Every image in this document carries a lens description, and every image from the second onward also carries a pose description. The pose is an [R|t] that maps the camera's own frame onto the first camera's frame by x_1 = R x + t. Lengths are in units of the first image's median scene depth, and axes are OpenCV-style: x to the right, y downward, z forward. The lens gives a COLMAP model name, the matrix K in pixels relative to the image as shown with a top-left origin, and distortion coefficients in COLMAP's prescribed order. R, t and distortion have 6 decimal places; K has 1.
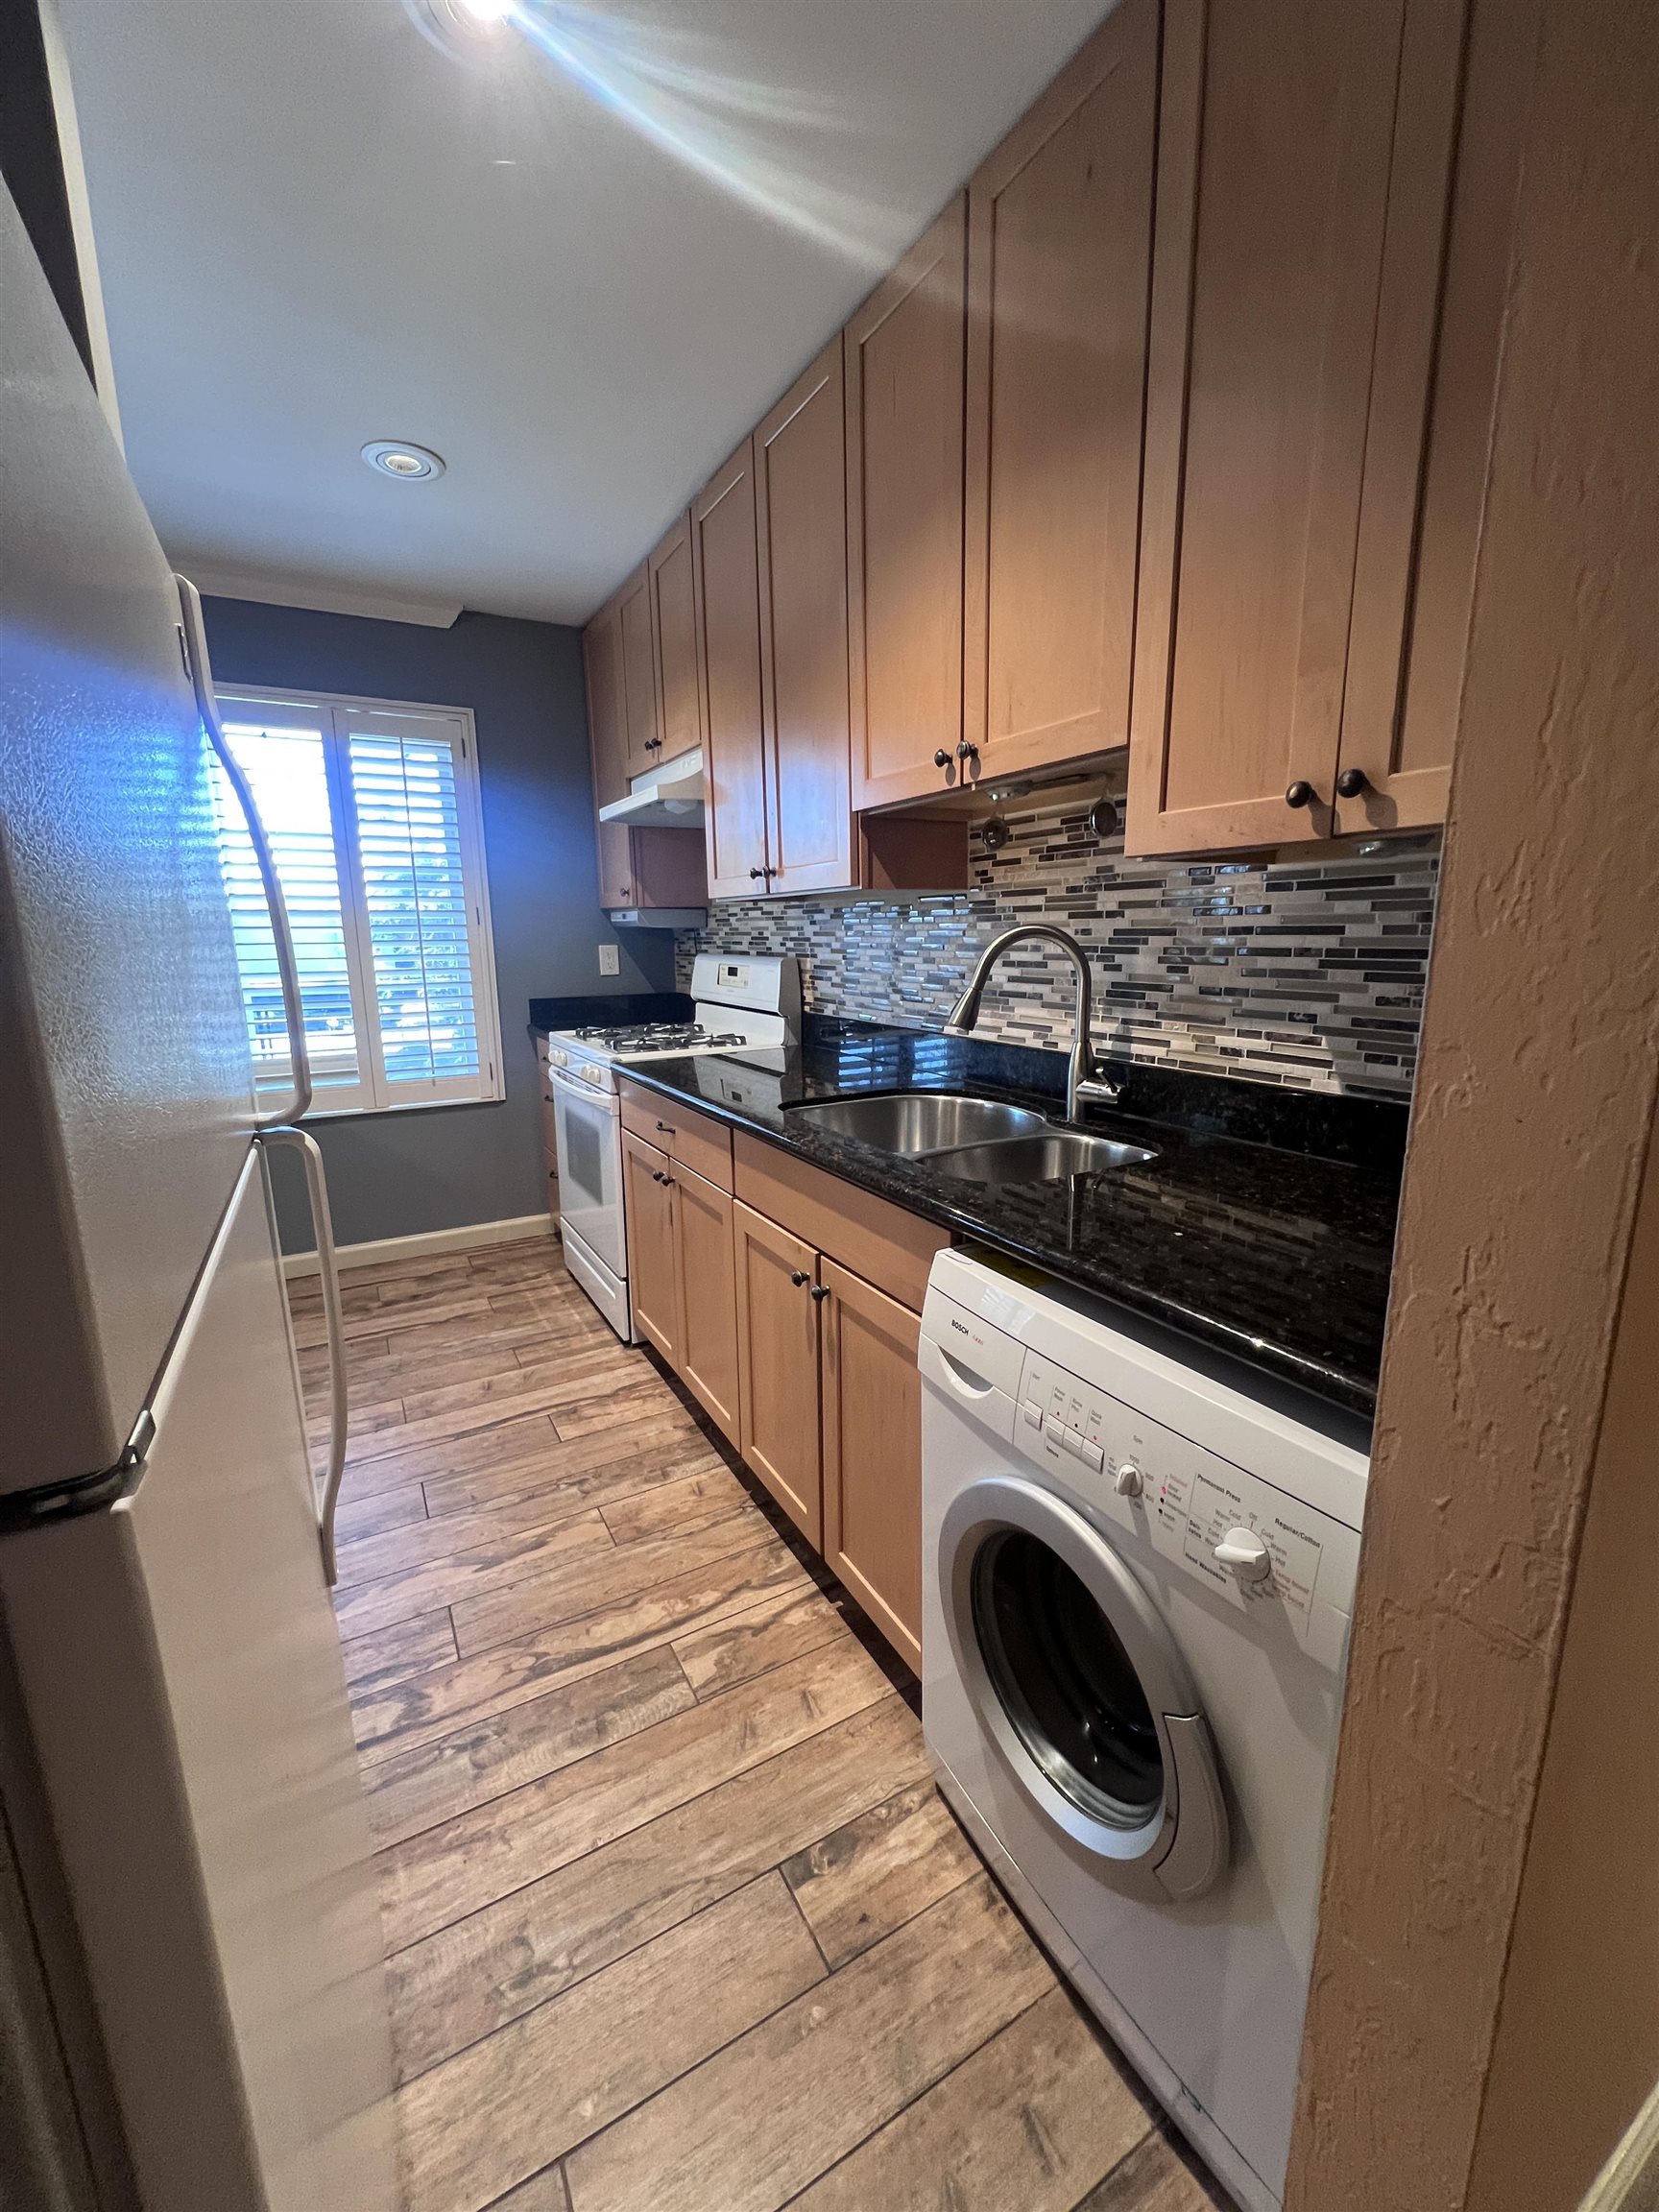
lens RADIAL K [[885.0, 0, 837.4], [0, 885.0, 1101.2], [0, 0, 1]] dist [-0.002085, 0.001179]
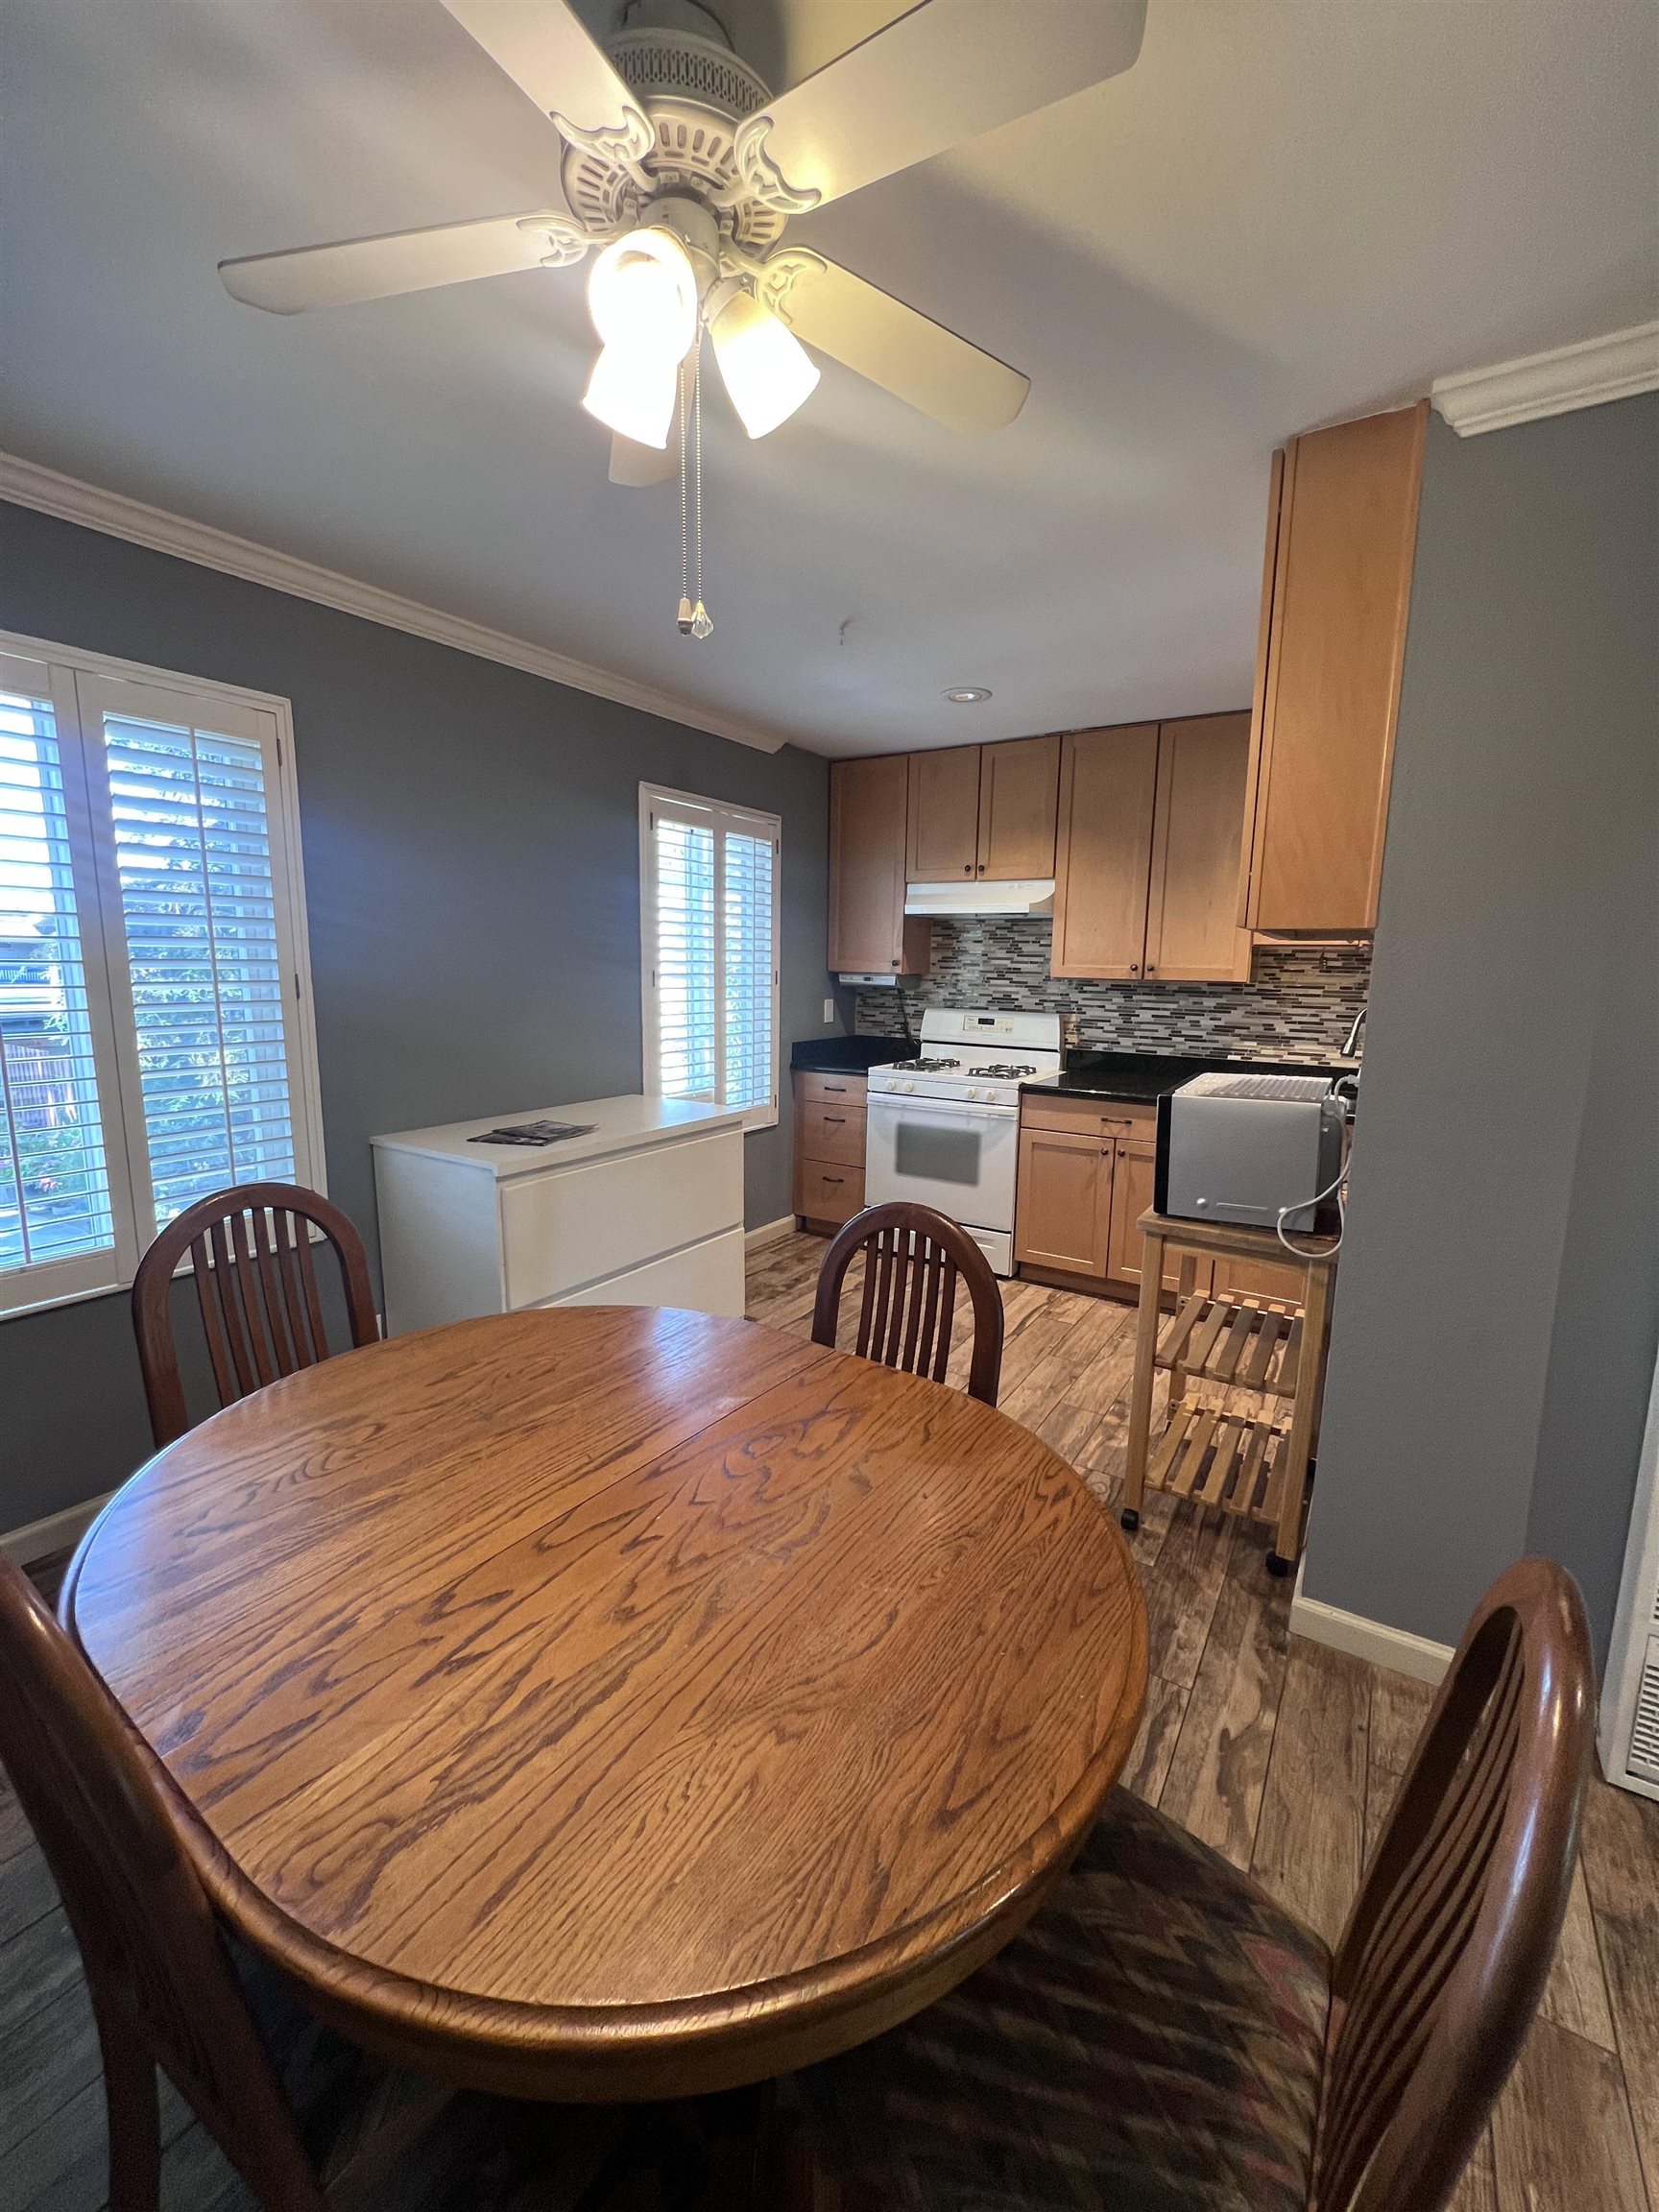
lens RADIAL K [[885.0, 0, 836.2], [0, 885.0, 1100.1], [0, 0, 1]] dist [-0.002085, 0.001179]
pose [[0.884333, -0.047380, 0.464447, -1.683661], [0.062427, 0.997904, -0.017065, -0.016027], [-0.462665, 0.044085, 0.885437, -0.258725]]
